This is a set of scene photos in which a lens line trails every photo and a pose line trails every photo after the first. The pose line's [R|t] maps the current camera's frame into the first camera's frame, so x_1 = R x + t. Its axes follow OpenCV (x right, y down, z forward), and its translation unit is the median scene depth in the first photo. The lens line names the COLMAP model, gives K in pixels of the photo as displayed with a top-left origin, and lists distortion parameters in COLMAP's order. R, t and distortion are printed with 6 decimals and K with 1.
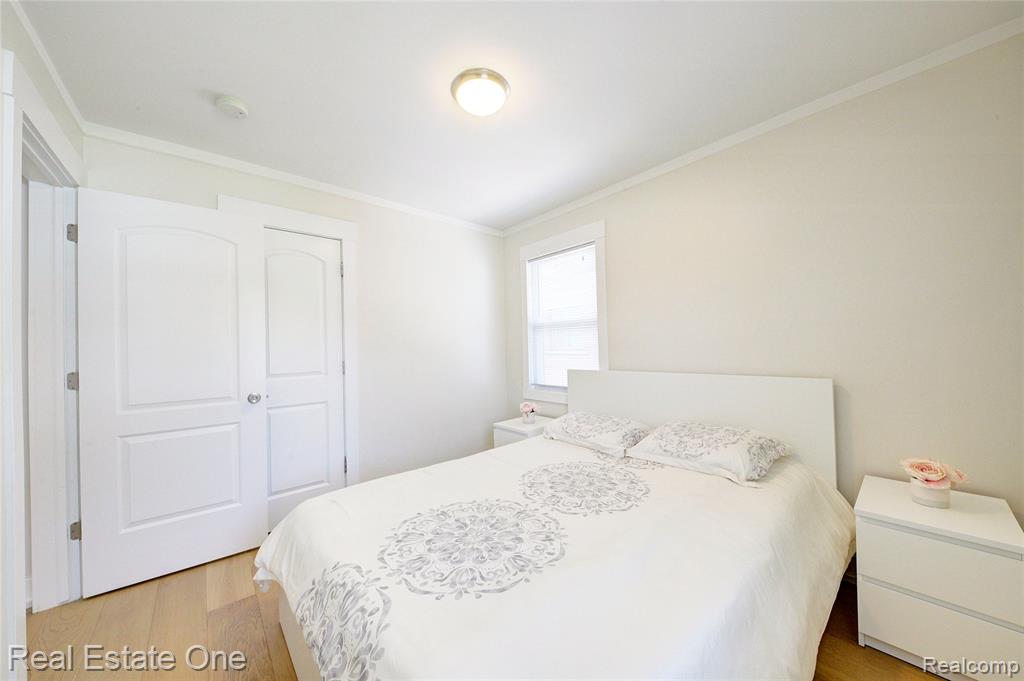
lens RADIAL K [[351.8, 0, 512.0], [0, 351.8, 341.9], [0, 0, 1]] dist [0.013425, -0.008447]
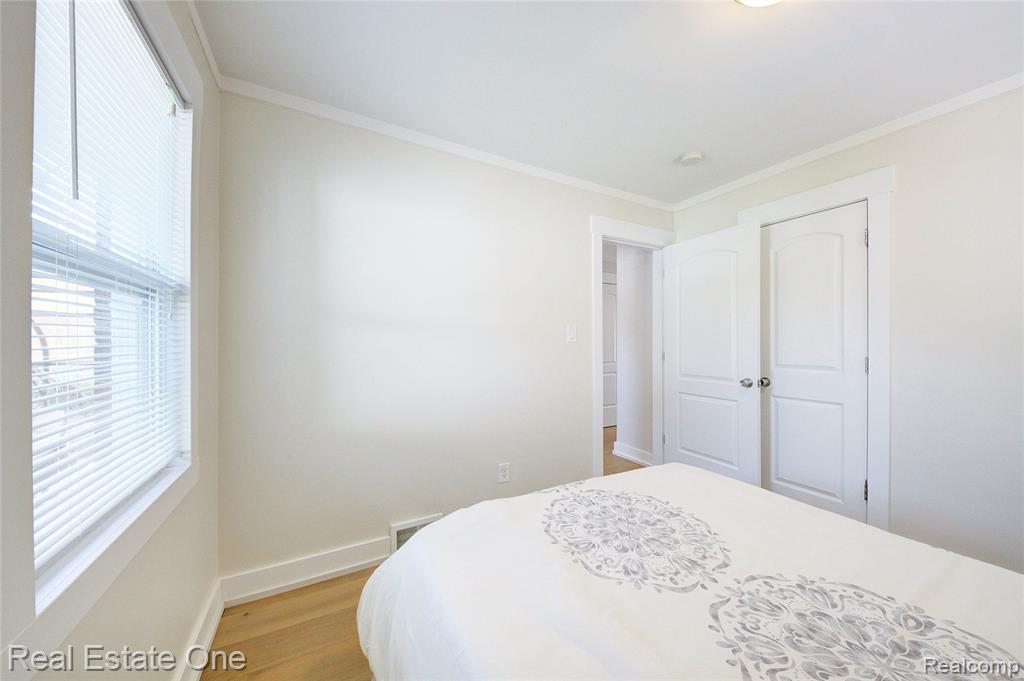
lens RADIAL K [[351.8, 0, 512.0], [0, 351.8, 341.9], [0, 0, 1]] dist [0.013425, -0.008447]
pose [[-0.218097, 0.023260, -0.975650, 0.851341], [0.019103, 0.999626, 0.019562, -0.016212], [0.975740, -0.014372, -0.218460, 0.794237]]
